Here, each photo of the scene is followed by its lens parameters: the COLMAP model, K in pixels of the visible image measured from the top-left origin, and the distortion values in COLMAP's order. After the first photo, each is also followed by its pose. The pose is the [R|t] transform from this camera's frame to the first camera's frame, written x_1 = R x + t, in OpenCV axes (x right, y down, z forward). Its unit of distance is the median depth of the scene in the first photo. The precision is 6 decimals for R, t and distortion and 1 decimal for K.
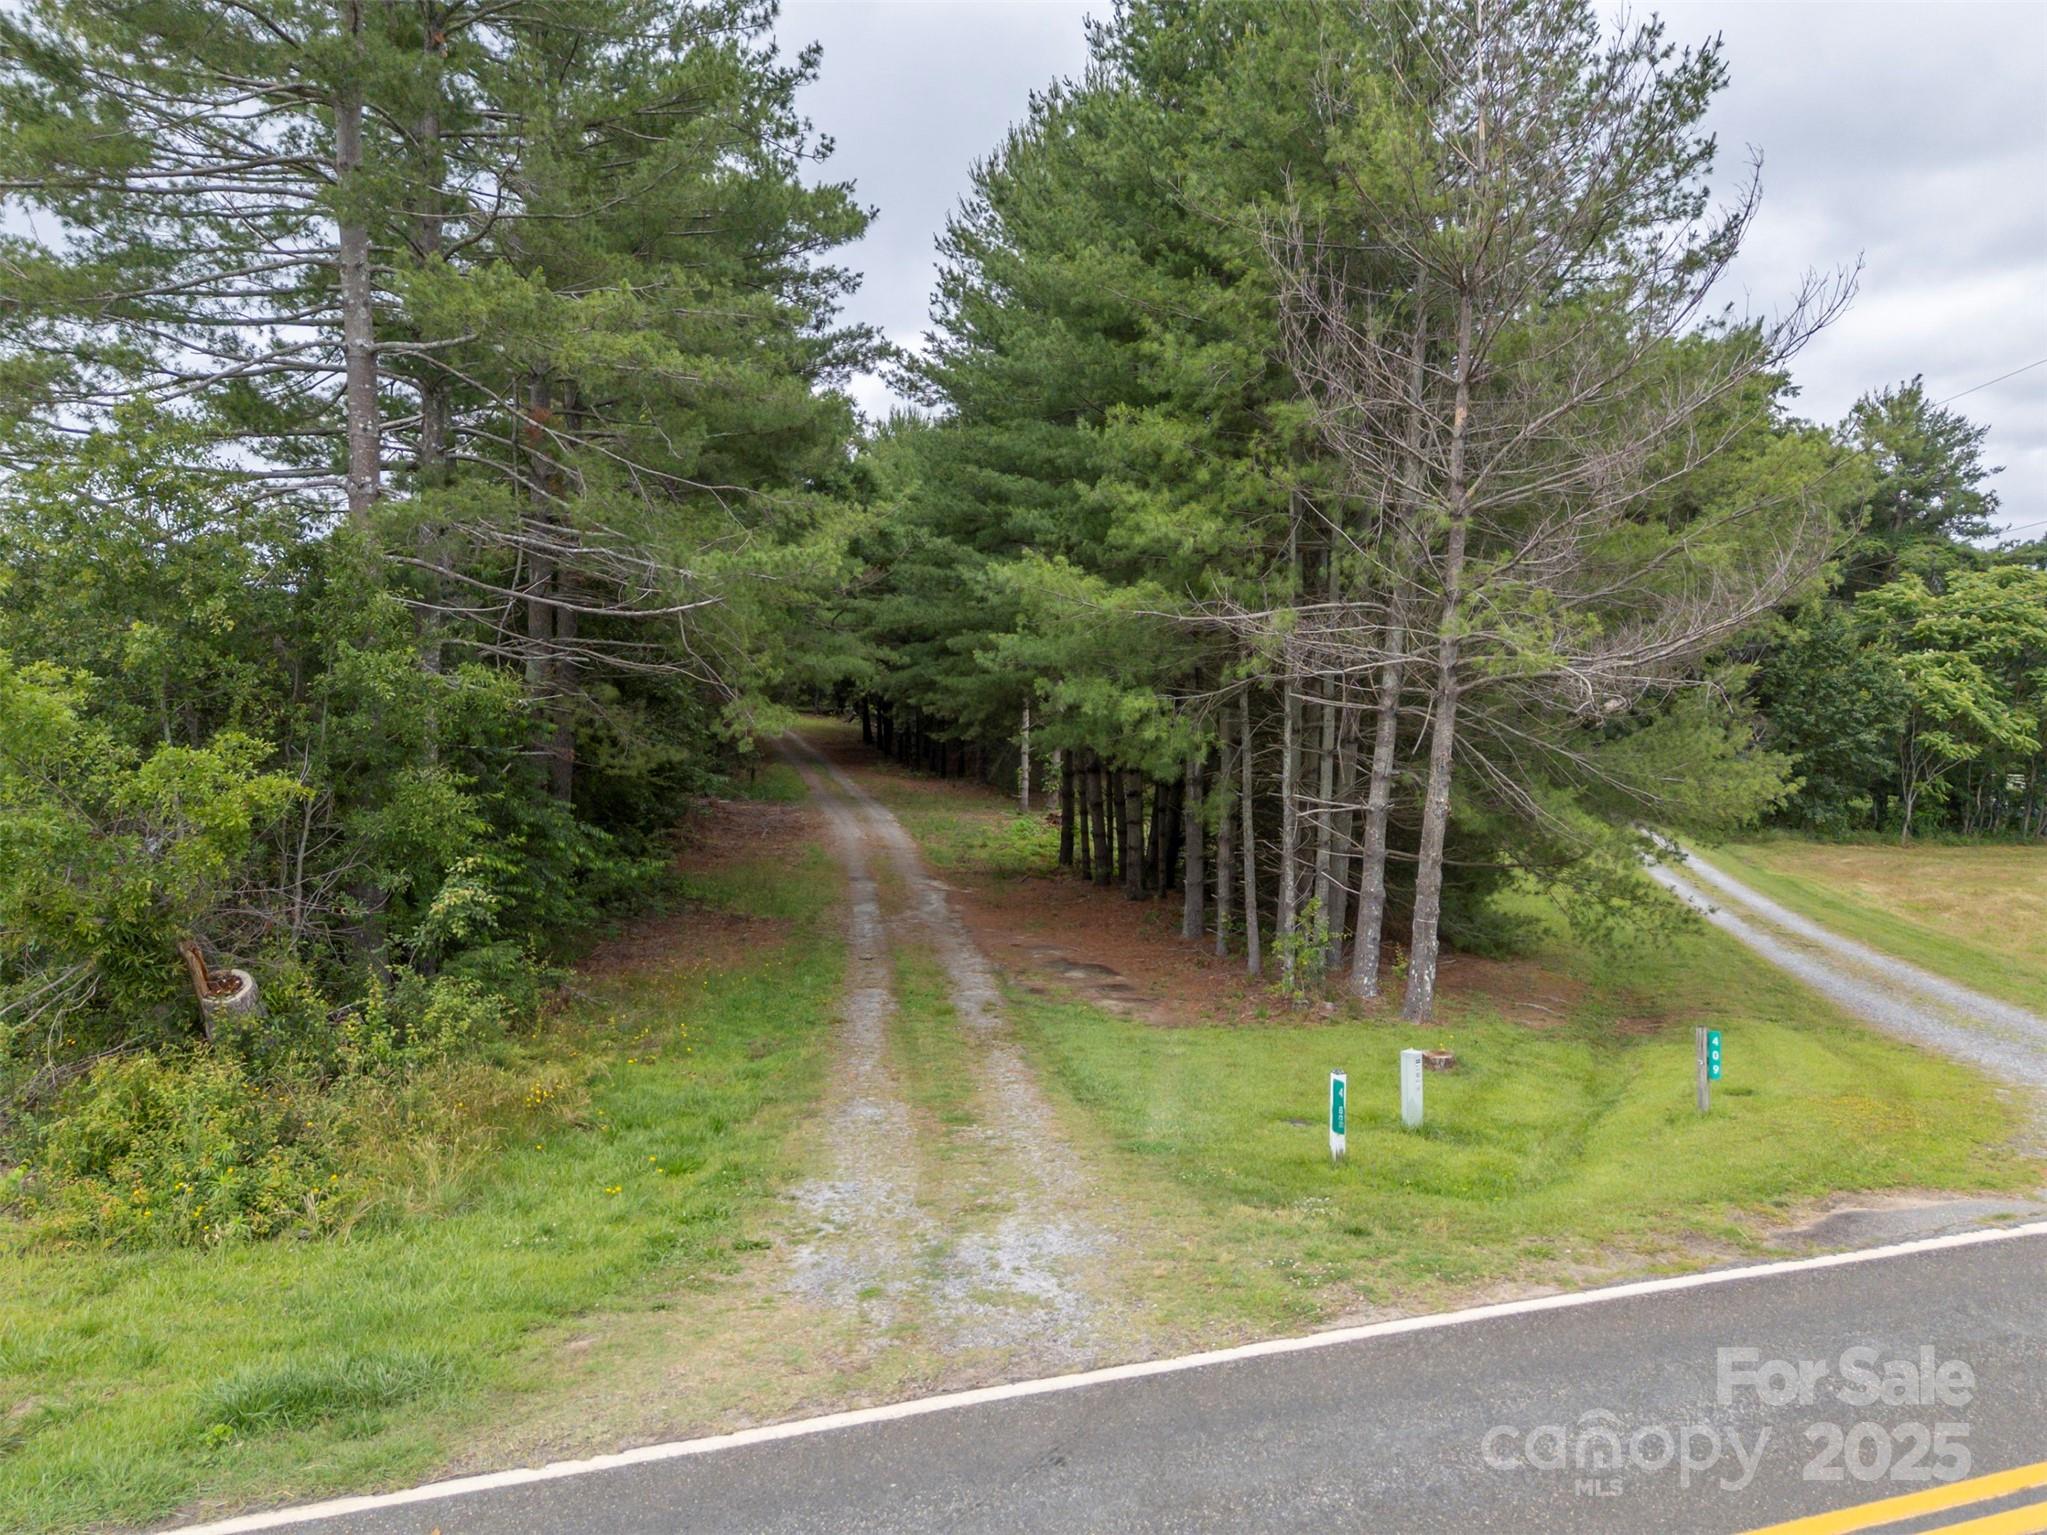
lens RADIAL K [[1474.9, 0, 1032.4], [0, 1474.9, 770.3], [0, 0, 1]] dist [0.081514, -0.071344]
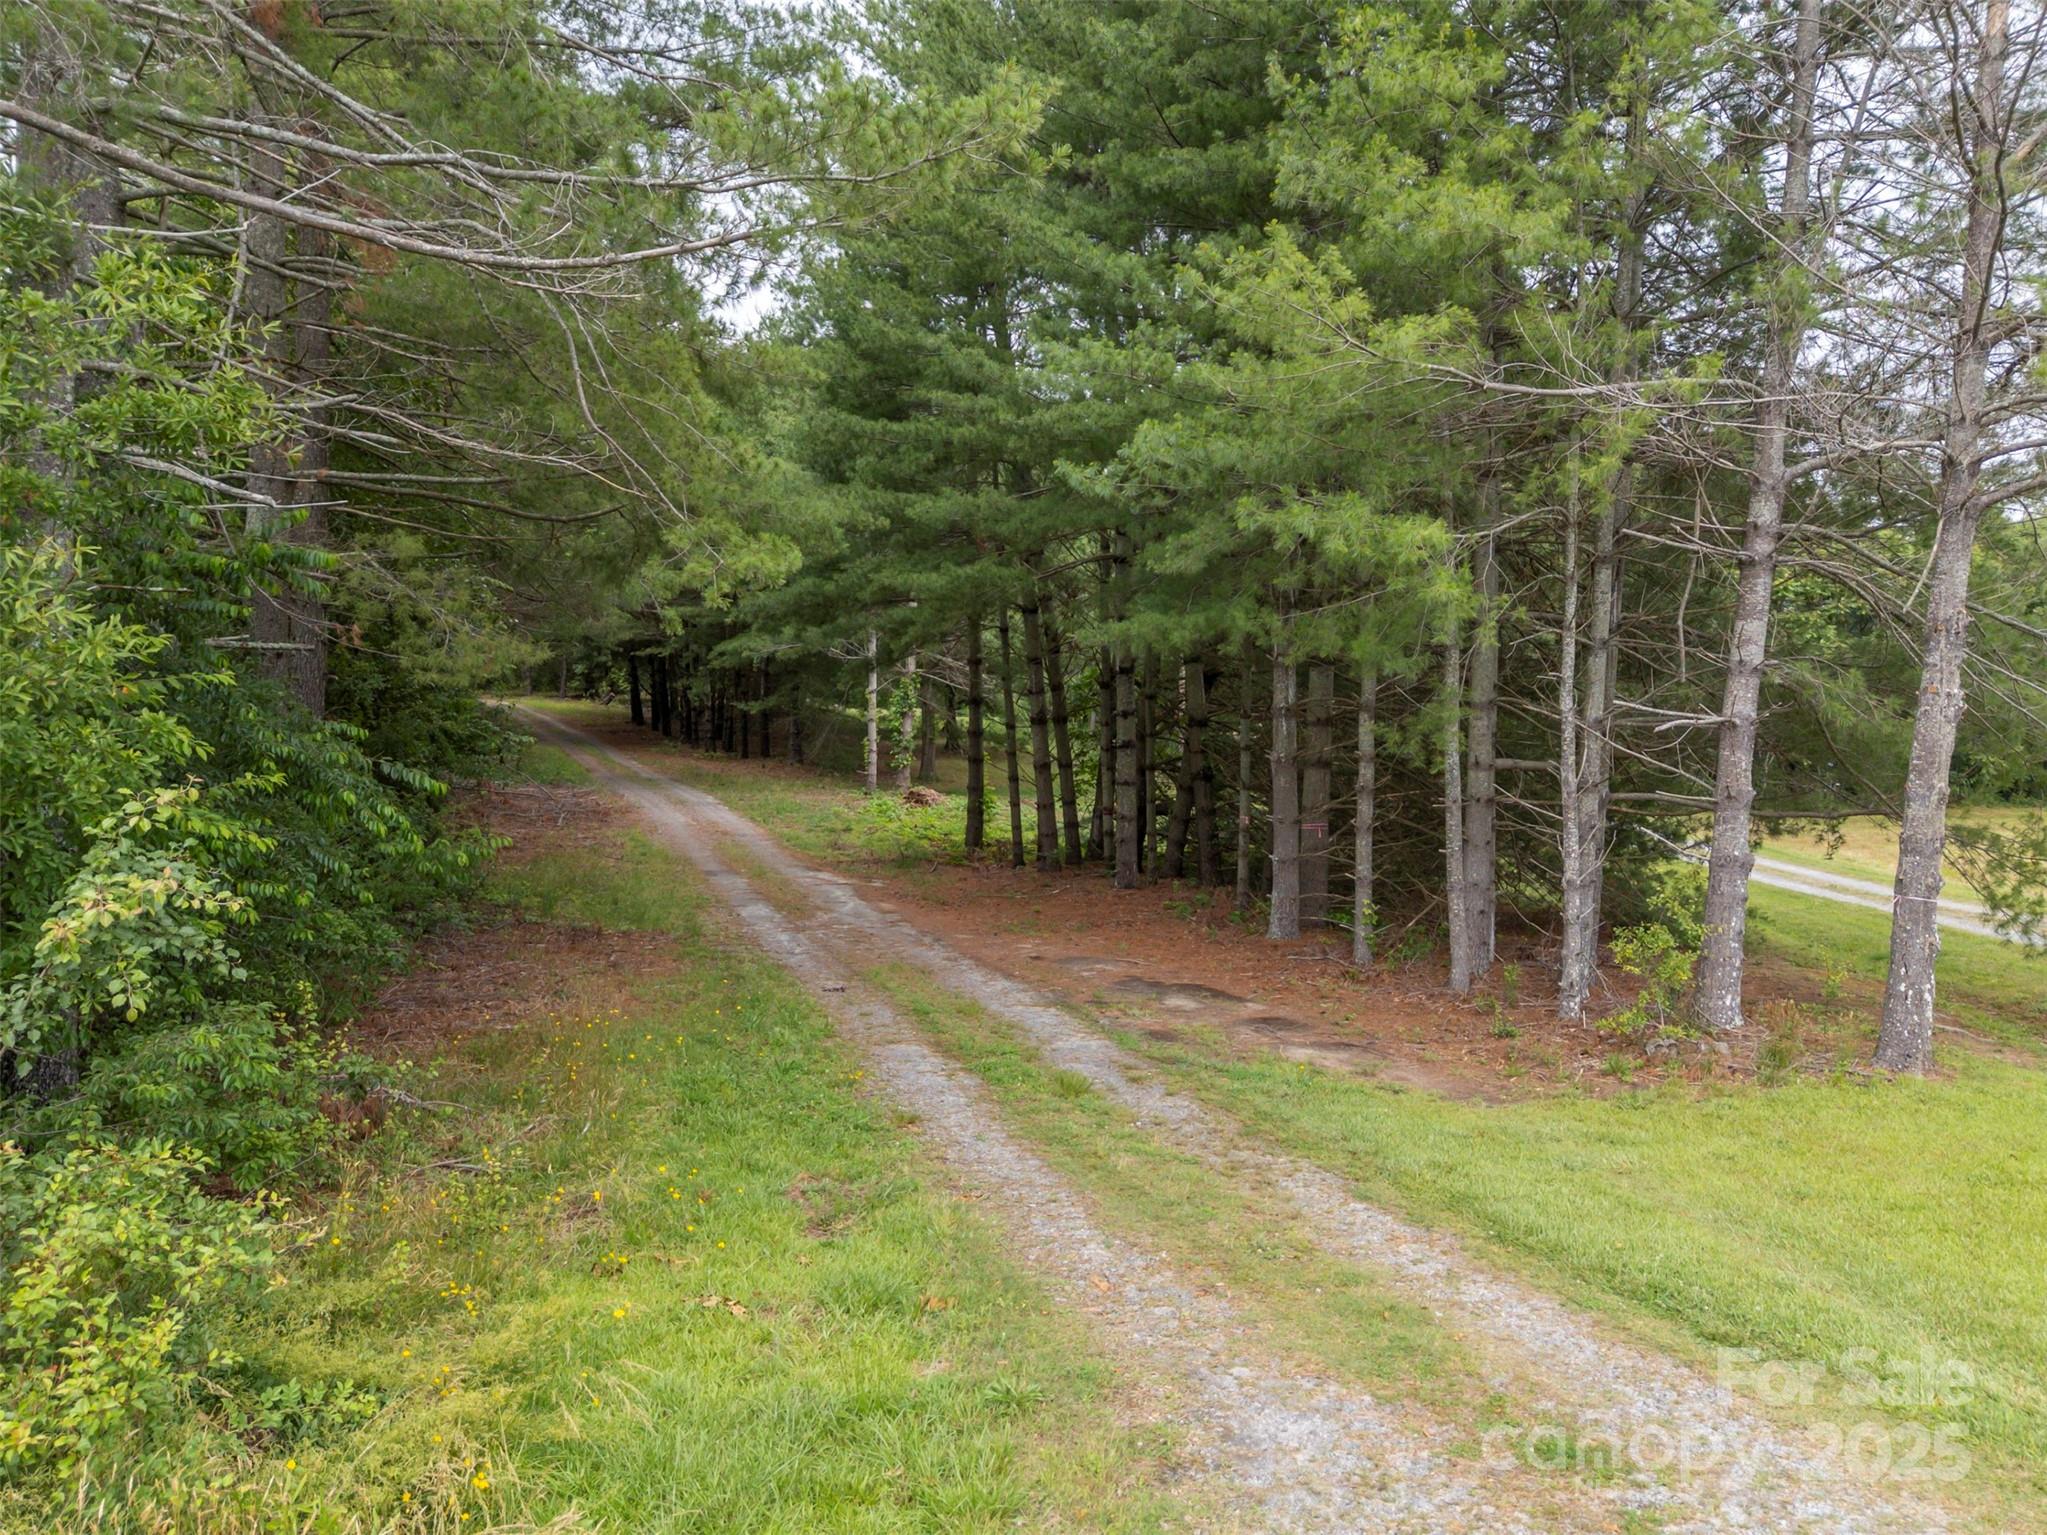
lens RADIAL K [[1488.4, 0, 1023.5], [0, 1488.4, 767.5], [0, 0, 1]] dist [0.107950, -0.119086]
pose [[0.986271, -0.013863, 0.164551, -0.171367], [0.013681, 0.999904, 0.002238, 0.040500], [-0.164567, 0.000044, 0.986366, 0.445308]]
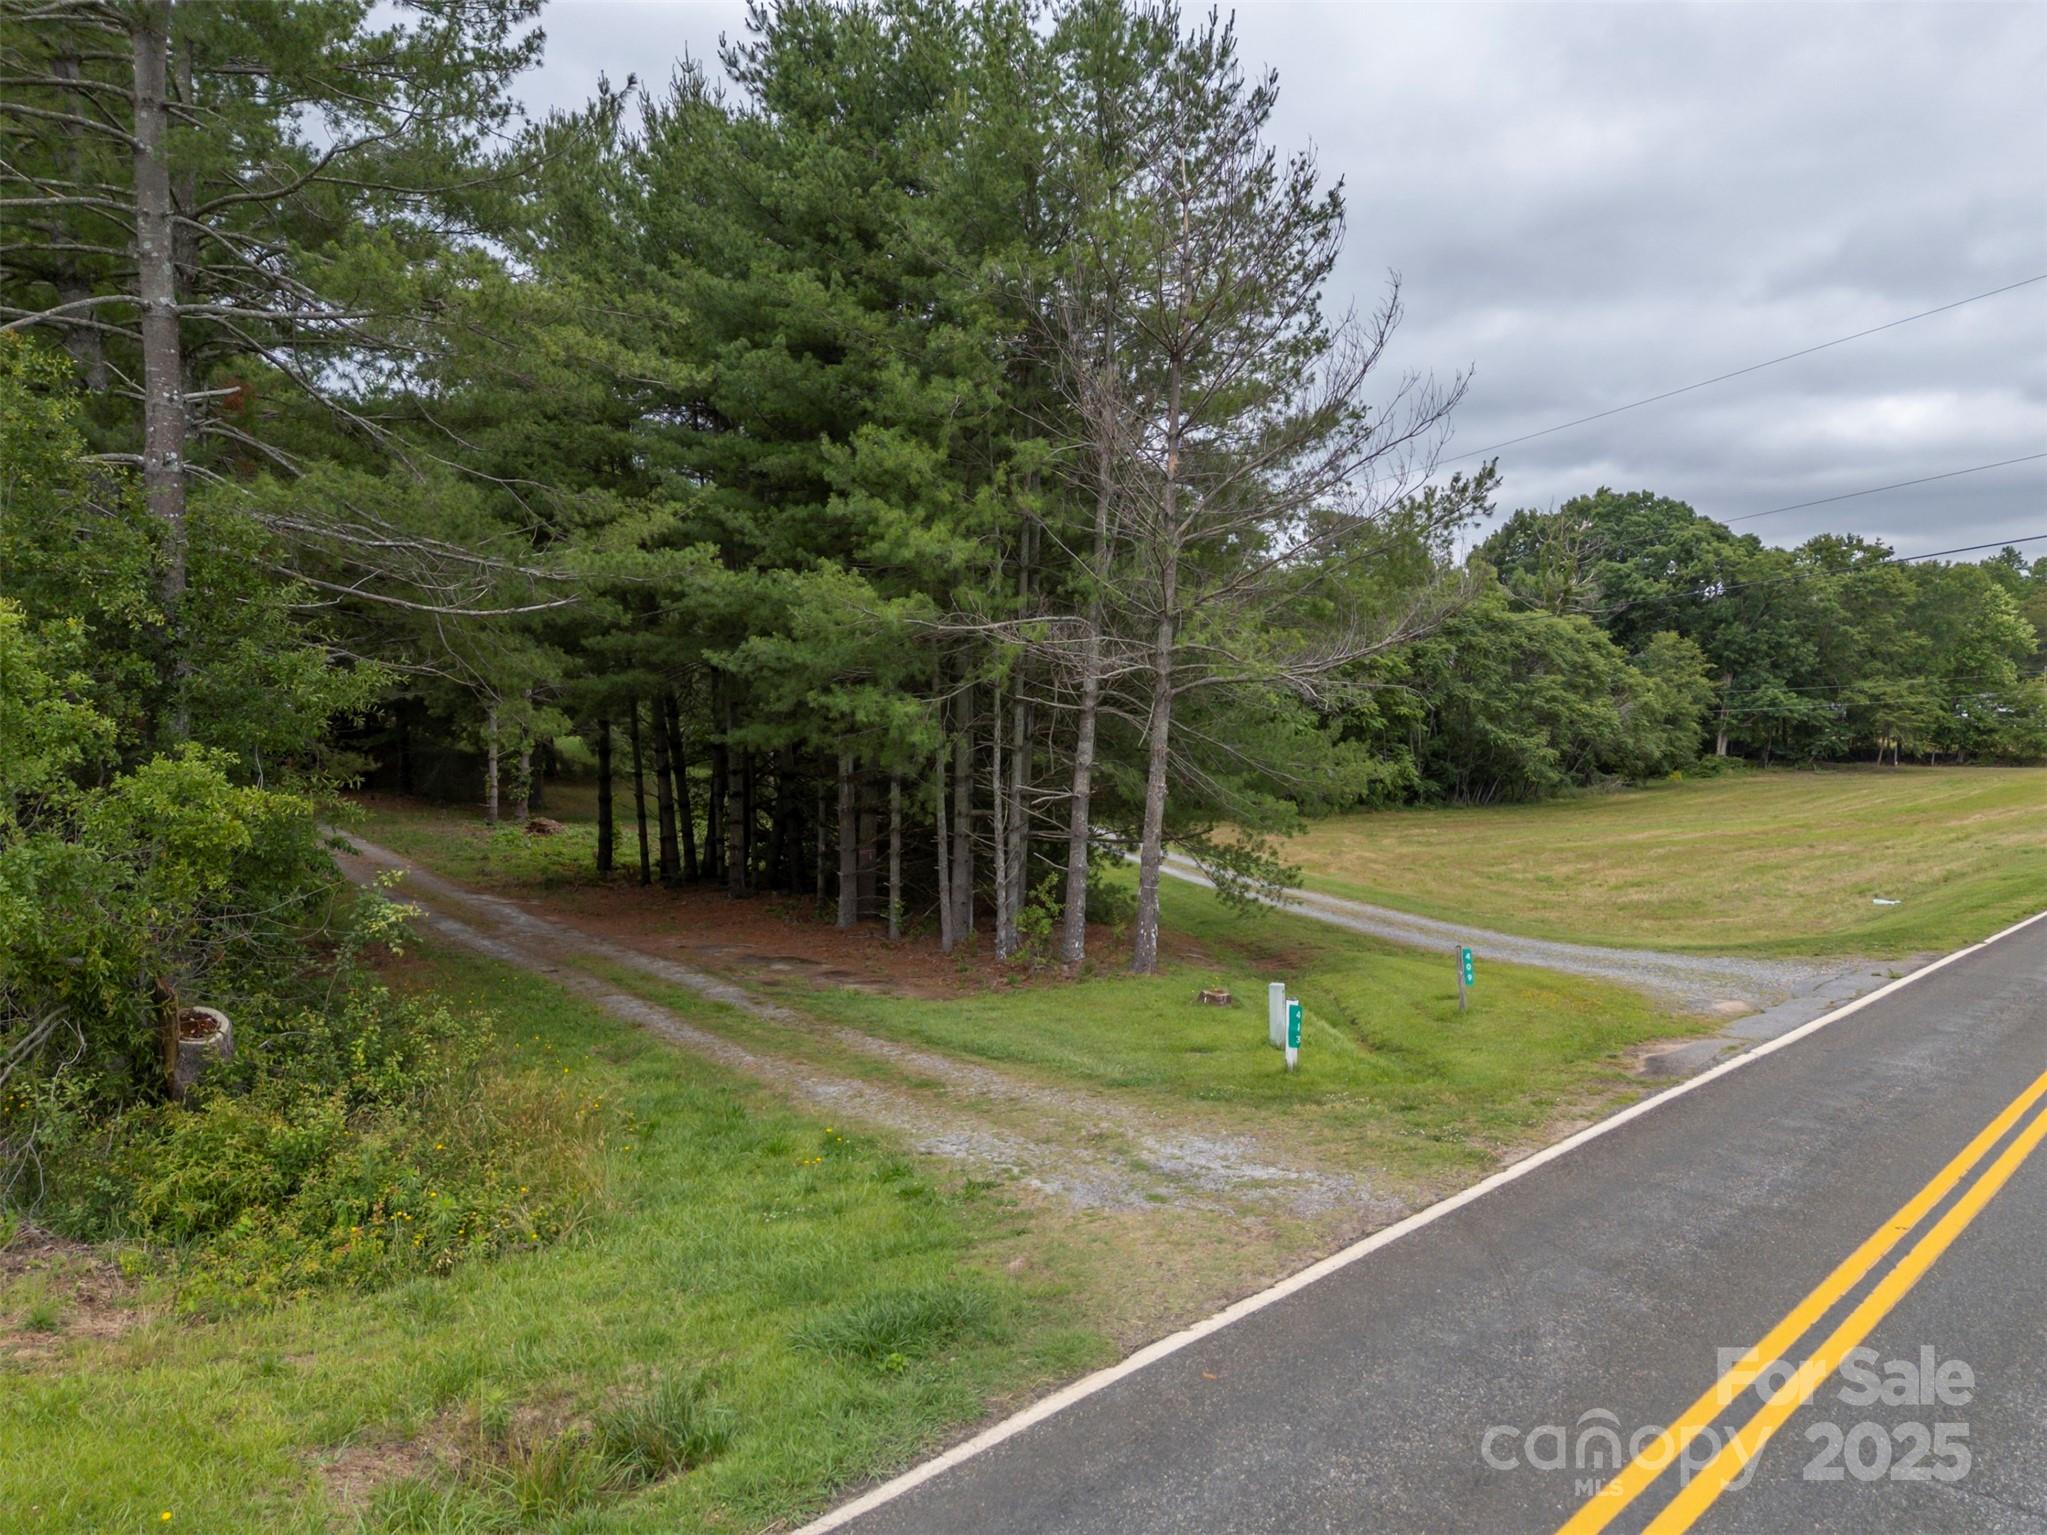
lens RADIAL K [[1474.9, 0, 1032.4], [0, 1474.9, 770.3], [0, 0, 1]] dist [0.081514, -0.071344]
pose [[0.900380, -0.025206, 0.434373, -0.310854], [0.025887, 0.999655, 0.004349, 0.000371], [-0.434333, 0.007329, 0.900723, -0.016616]]
